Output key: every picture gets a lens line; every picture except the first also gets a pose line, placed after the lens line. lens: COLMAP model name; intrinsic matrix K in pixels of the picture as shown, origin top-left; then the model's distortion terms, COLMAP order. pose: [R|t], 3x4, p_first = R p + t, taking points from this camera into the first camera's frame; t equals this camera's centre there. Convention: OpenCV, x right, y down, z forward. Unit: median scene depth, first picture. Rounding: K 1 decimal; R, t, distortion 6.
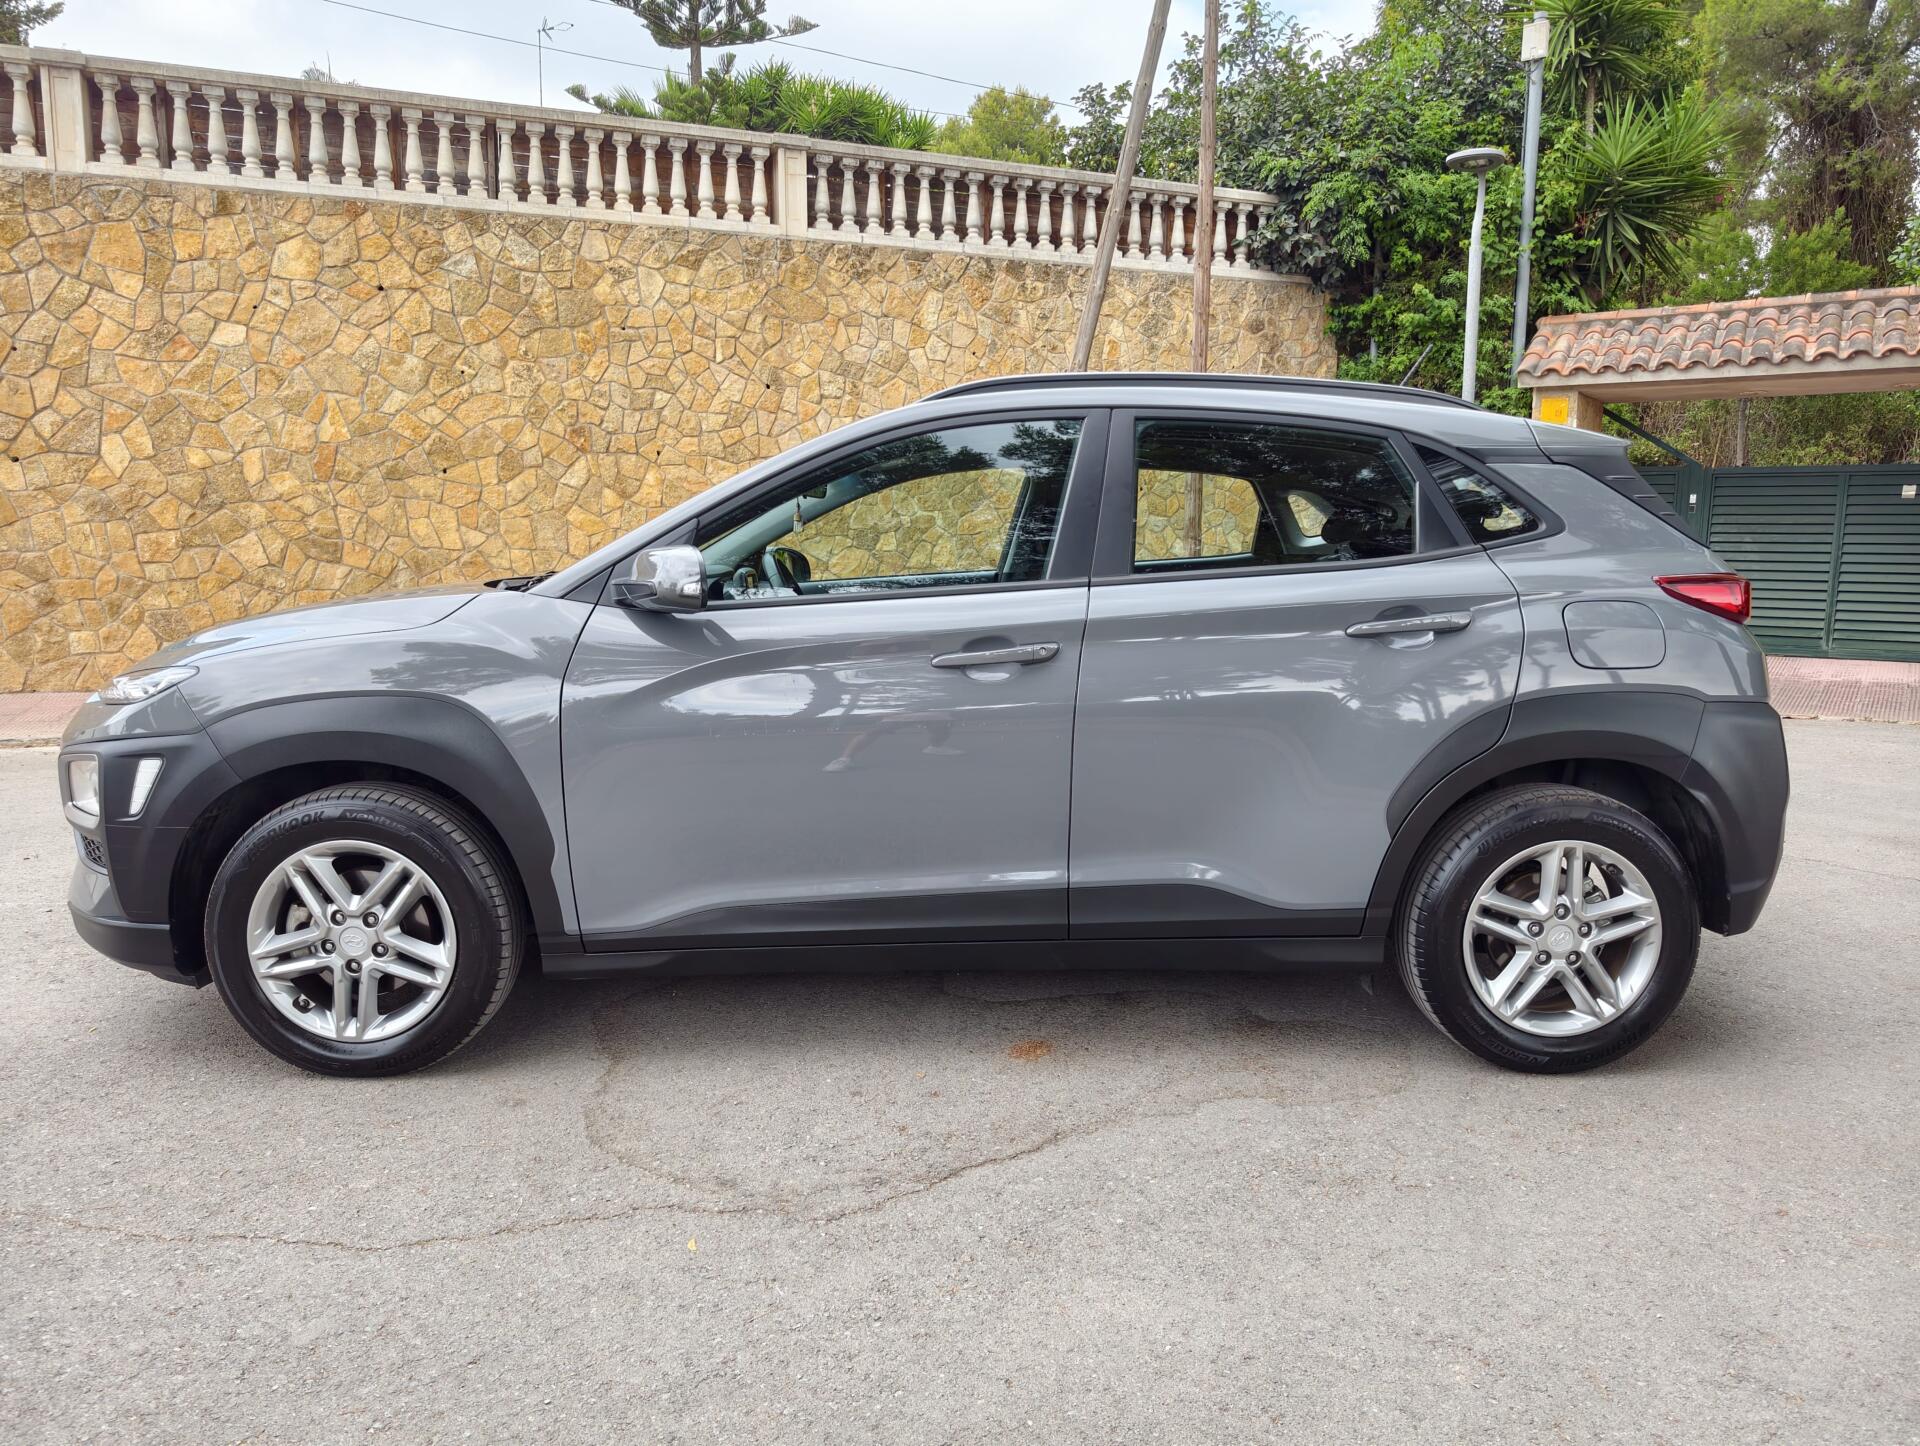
lens RADIAL K [[1296.3, 0, 945.1], [0, 1296.3, 726.7], [0, 0, 1]] dist [-0.031558, 0.014716]
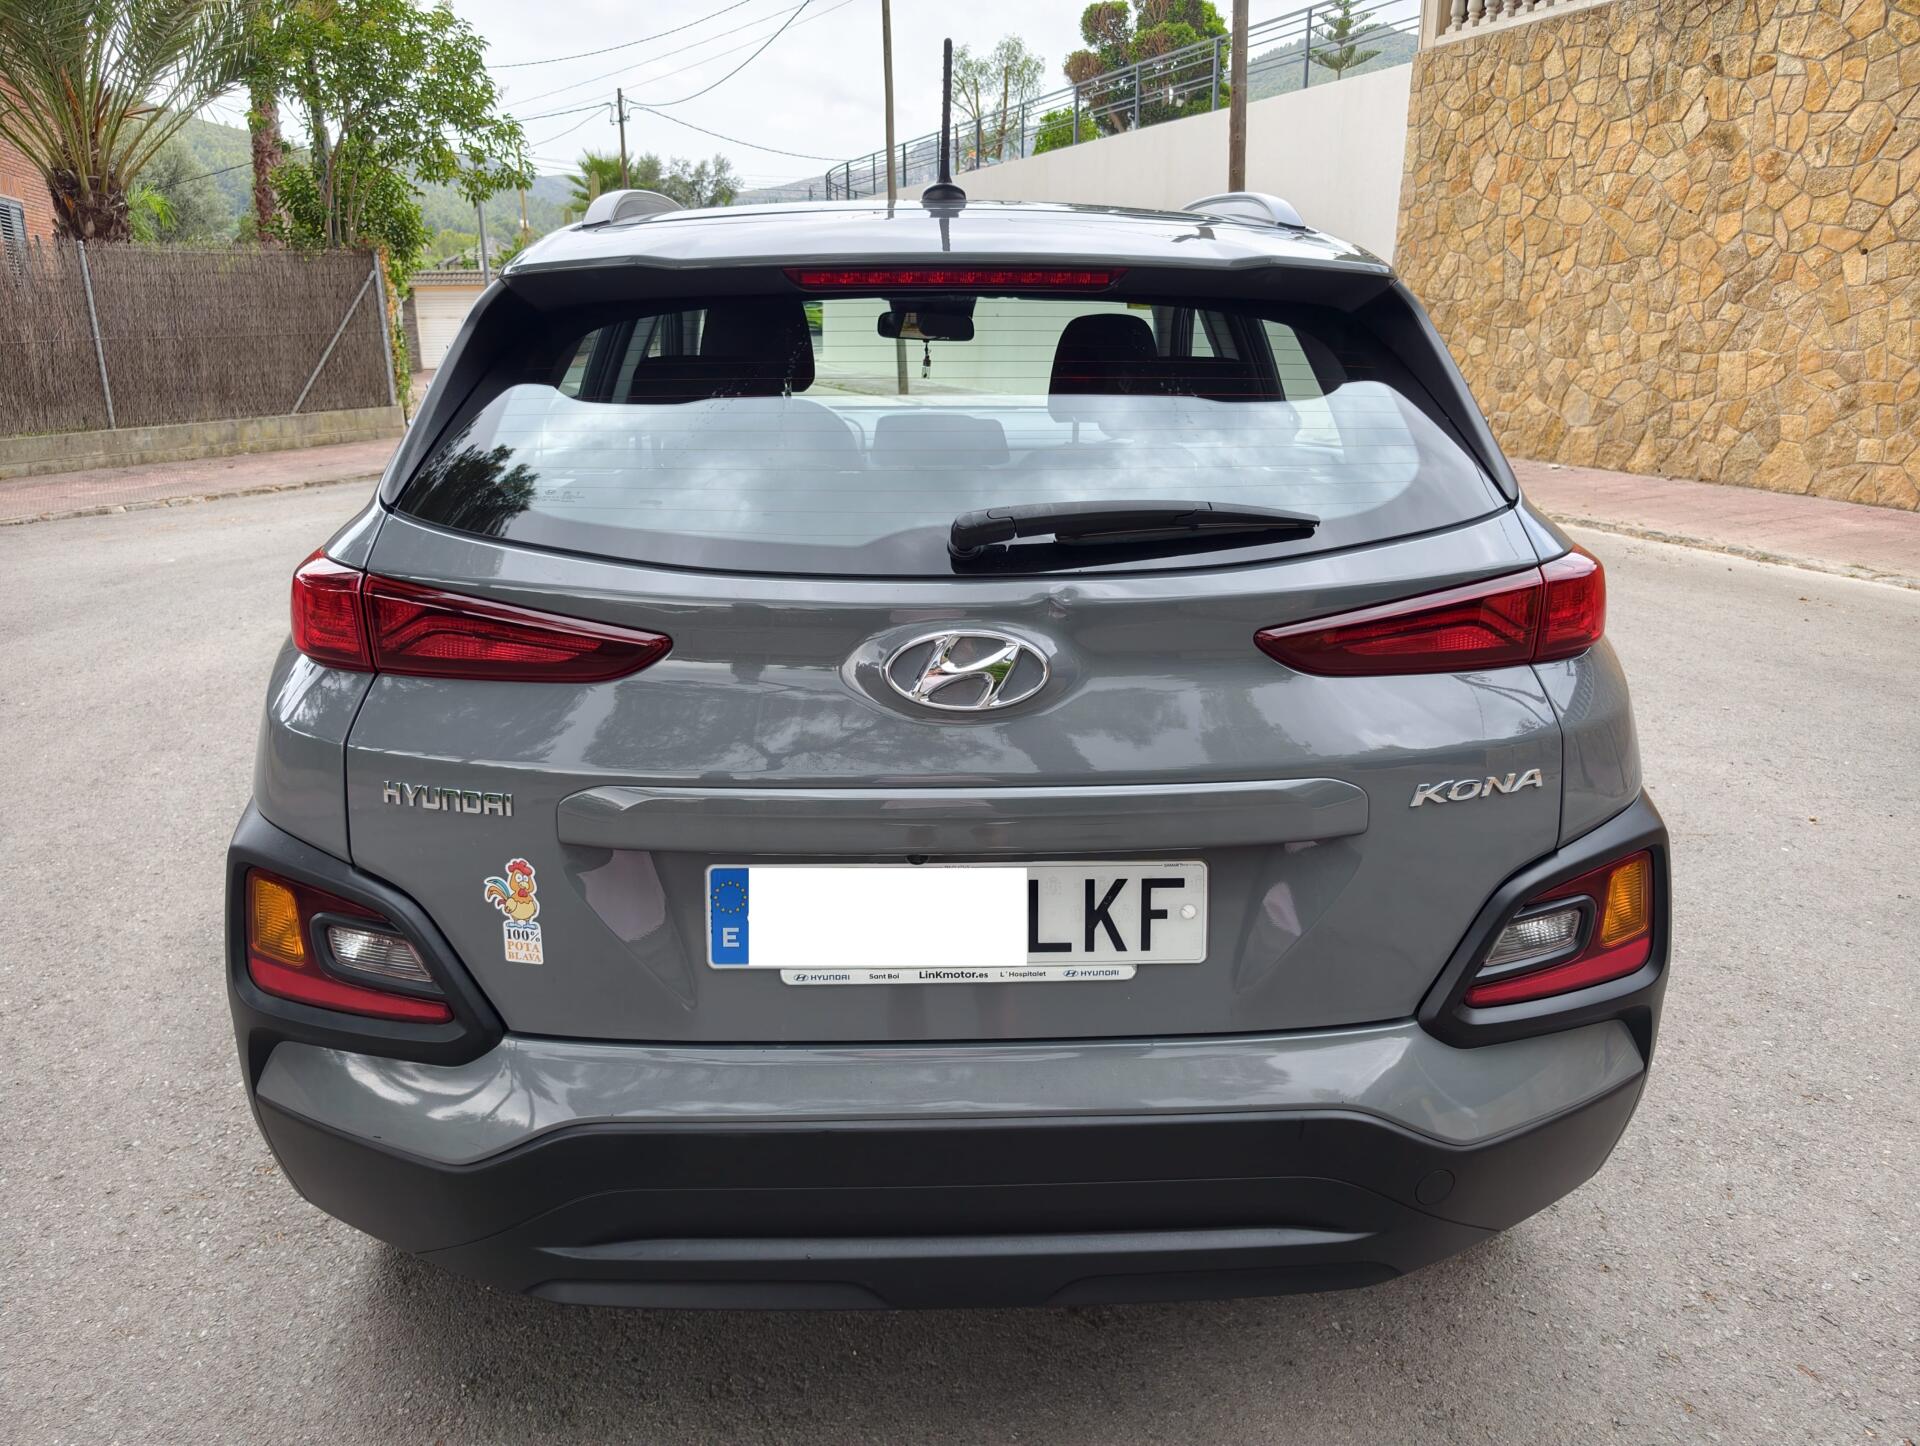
lens RADIAL K [[1296.3, 0, 955.8], [0, 1296.3, 720.2], [0, 0, 1]] dist [-0.031558, 0.014716]
pose [[0.055731, 0.283801, -0.957262, 0.240776], [-0.126735, 0.953008, 0.275161, -0.048488], [0.990370, 0.105984, 0.089080, 0.259623]]
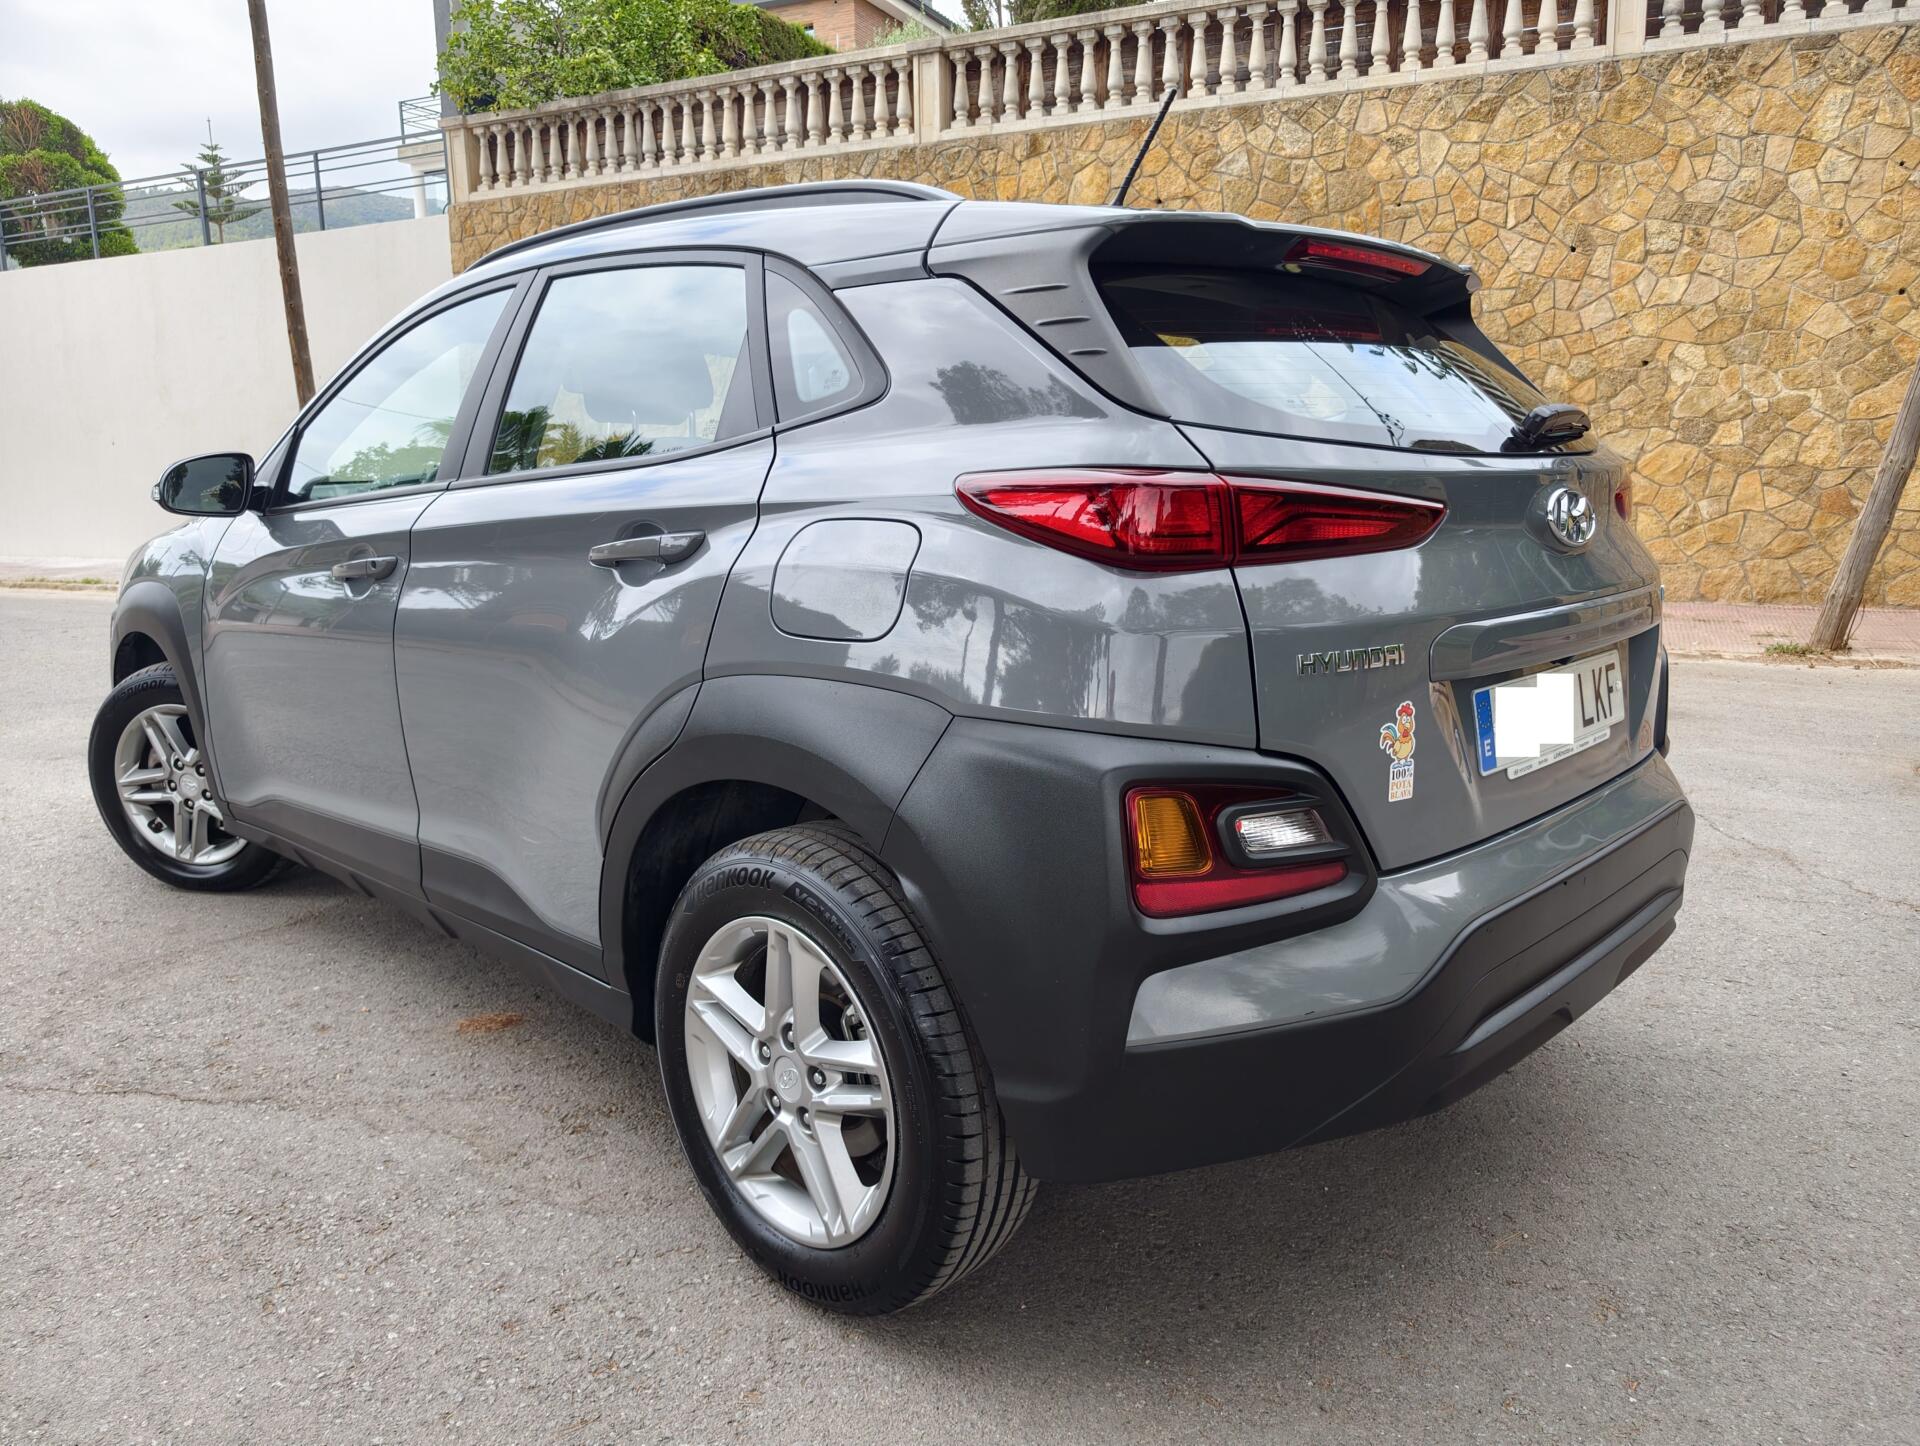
lens RADIAL K [[1296.3, 0, 946.6], [0, 1296.3, 713.5], [0, 0, 1]] dist [-0.031558, 0.014716]
pose [[0.710743, 0.112276, -0.694434, 0.198338], [-0.068342, 0.993532, 0.090687, -0.014406], [0.700125, -0.016996, 0.713818, 0.131519]]
